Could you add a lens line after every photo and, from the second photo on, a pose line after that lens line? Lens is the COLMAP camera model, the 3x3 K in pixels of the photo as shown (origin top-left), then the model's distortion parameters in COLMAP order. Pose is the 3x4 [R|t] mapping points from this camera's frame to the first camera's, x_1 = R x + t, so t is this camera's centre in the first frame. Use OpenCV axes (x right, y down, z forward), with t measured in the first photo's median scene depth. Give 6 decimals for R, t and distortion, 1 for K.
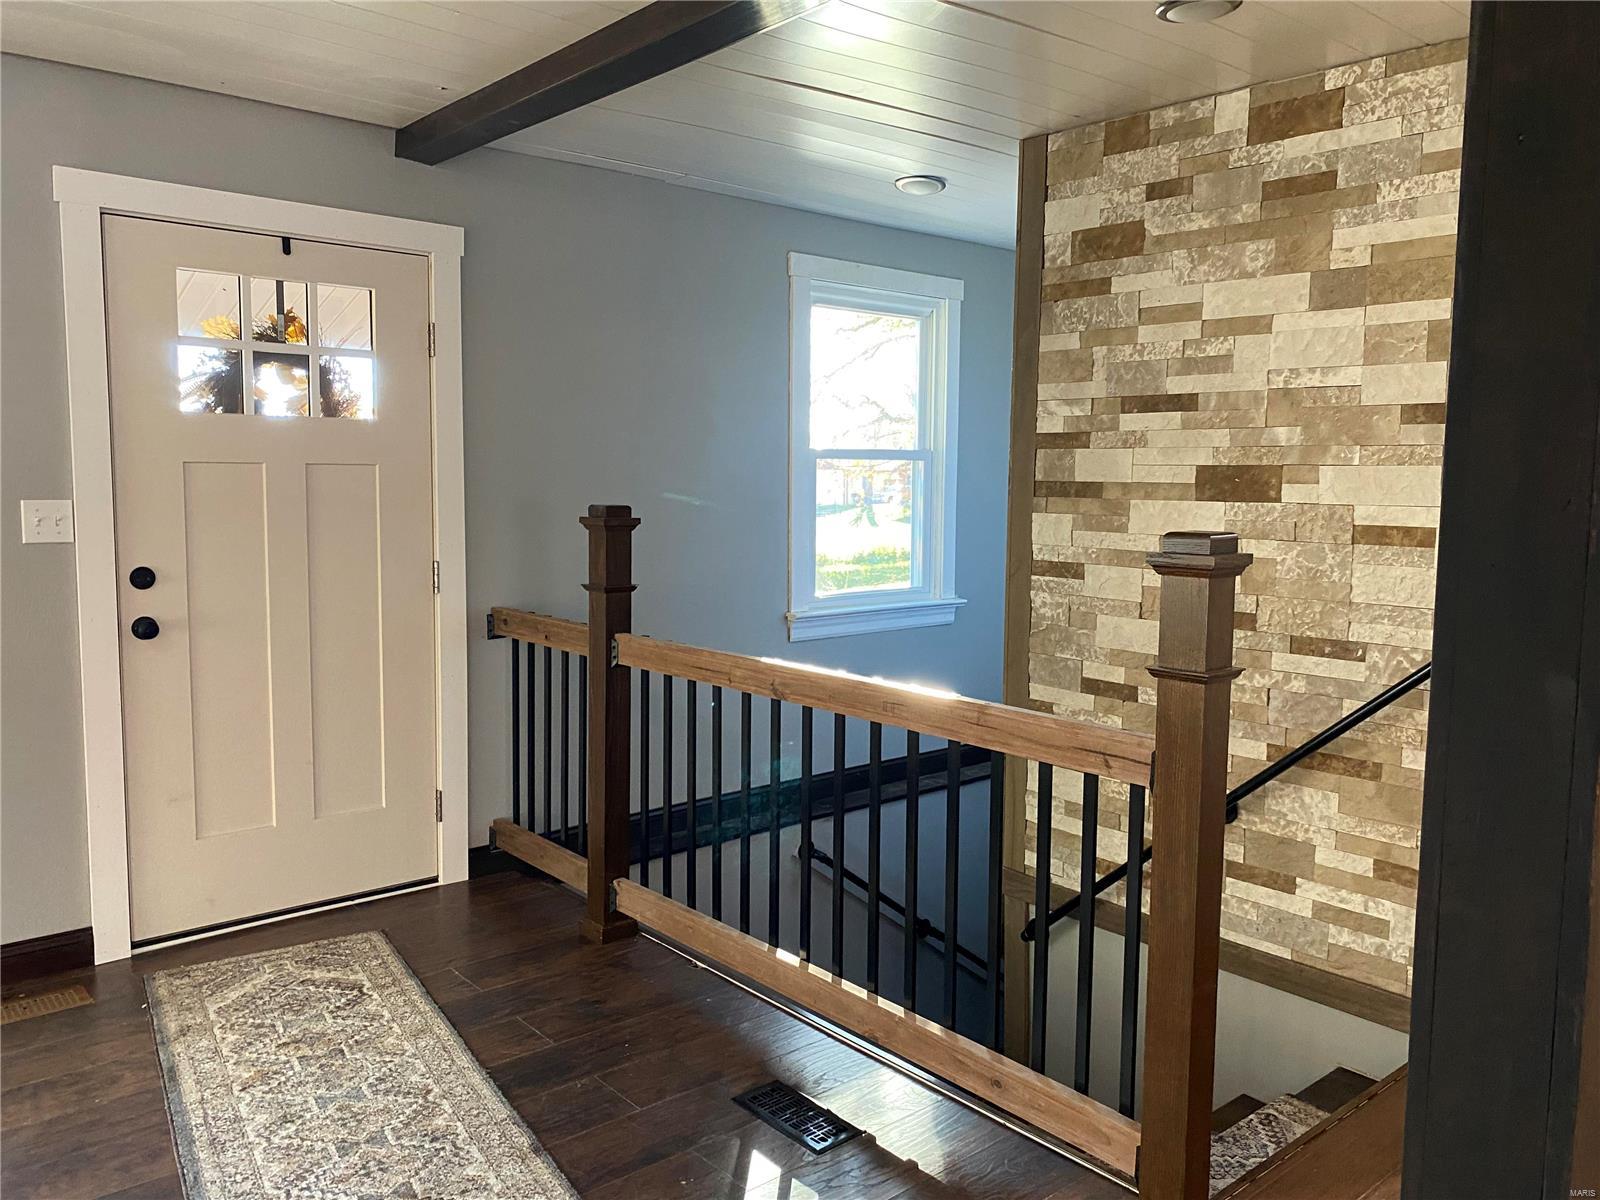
lens RADIAL K [[1220.8, 0, 798.8], [0, 1220.8, 593.9], [0, 0, 1]] dist [0.039401, -0.069363]
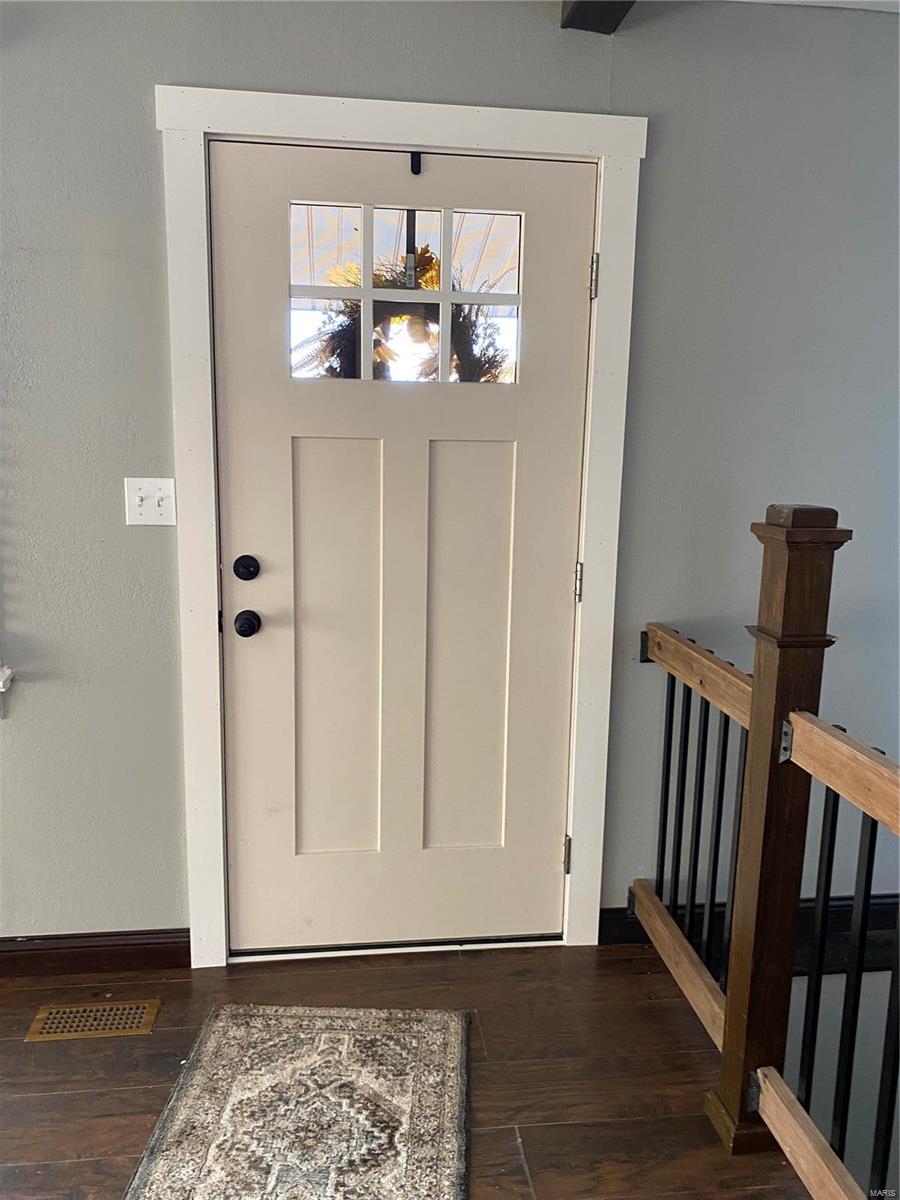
lens RADIAL K [[915.6, 0, 451.6], [0, 915.6, 599.8], [0, 0, 1]] dist [0.039401, -0.069363]
pose [[0.834833, 0.100009, -0.541342, -0.045135], [-0.060900, 0.994102, 0.089736, -0.056796], [0.547124, -0.041947, 0.836000, 0.509782]]
